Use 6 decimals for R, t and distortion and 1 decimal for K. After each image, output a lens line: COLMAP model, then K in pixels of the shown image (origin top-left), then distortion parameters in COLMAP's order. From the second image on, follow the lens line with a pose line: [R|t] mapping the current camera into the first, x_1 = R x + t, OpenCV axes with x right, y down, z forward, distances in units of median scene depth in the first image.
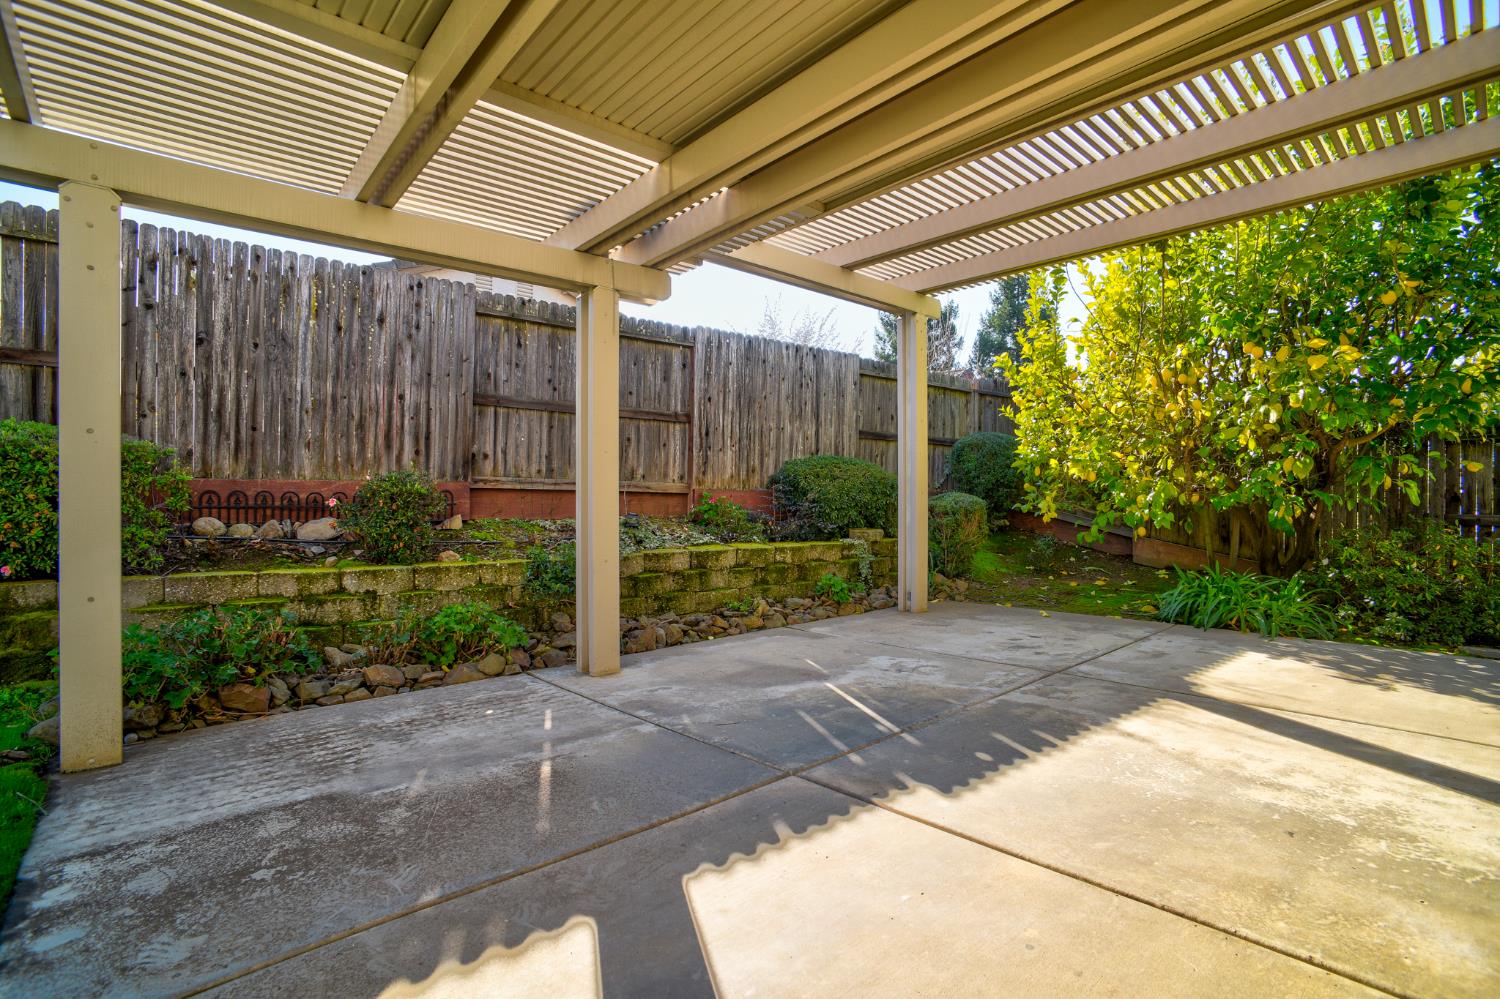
lens RADIAL K [[724.7, 0, 750.8], [0, 724.7, 501.8], [0, 0, 1]] dist [-0.063319, 0.028261]
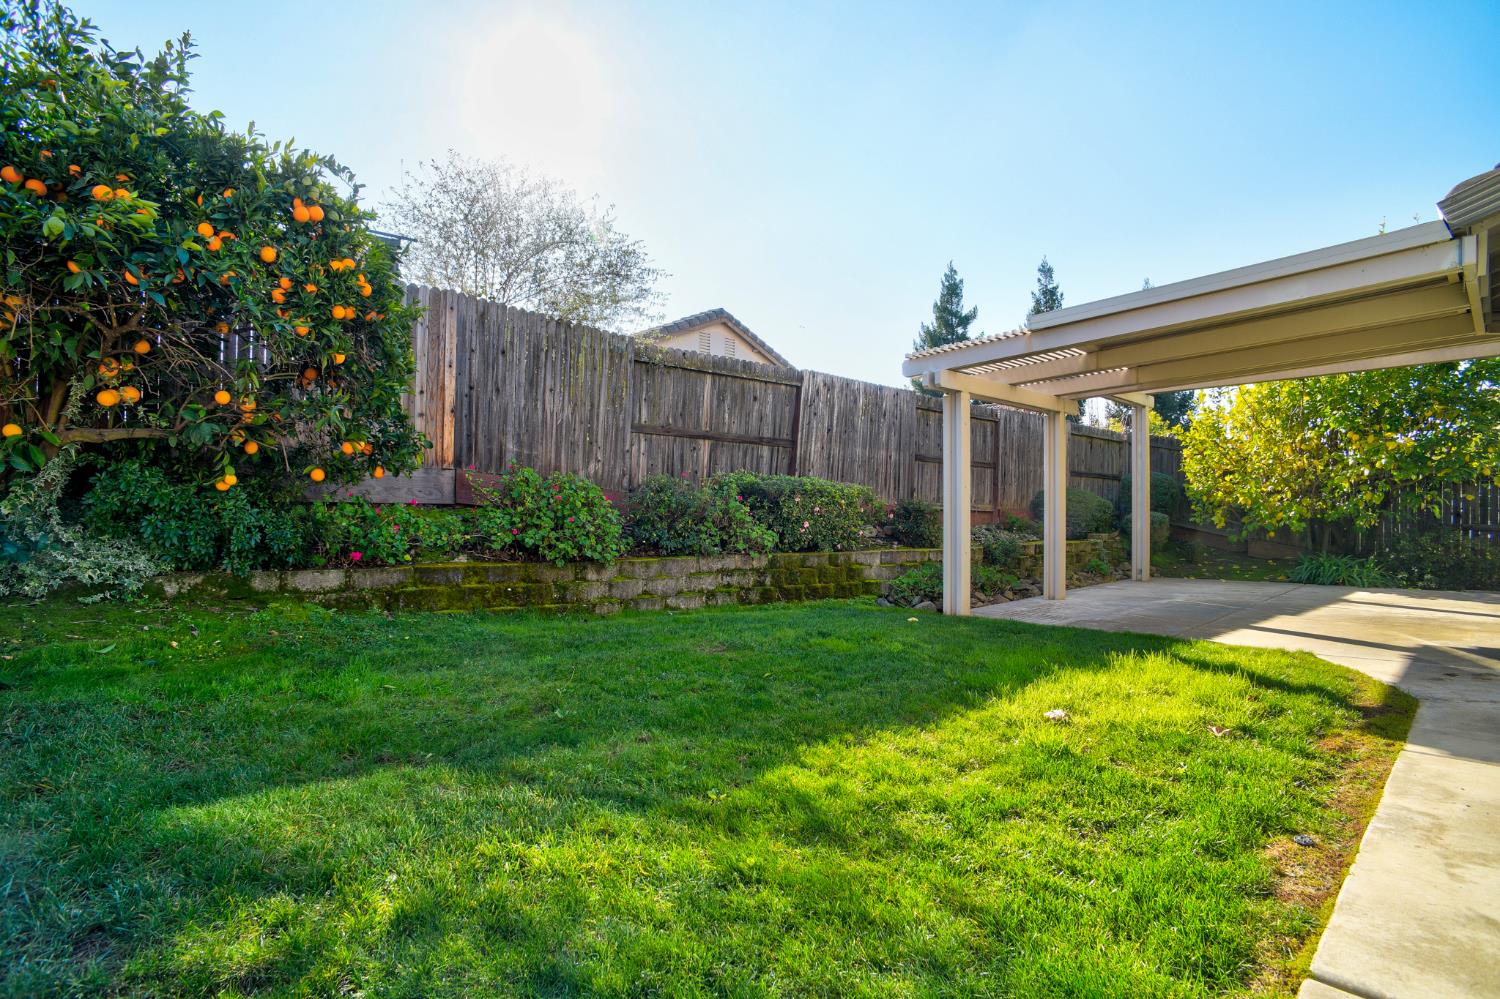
lens RADIAL K [[724.7, 0, 750.8], [0, 724.7, 501.8], [0, 0, 1]] dist [-0.063319, 0.028261]
pose [[0.999854, 0.002517, 0.016919, -1.222979], [-0.002116, 0.999718, -0.023653, 0.011903], [-0.016974, 0.023613, 0.999577, -1.116328]]
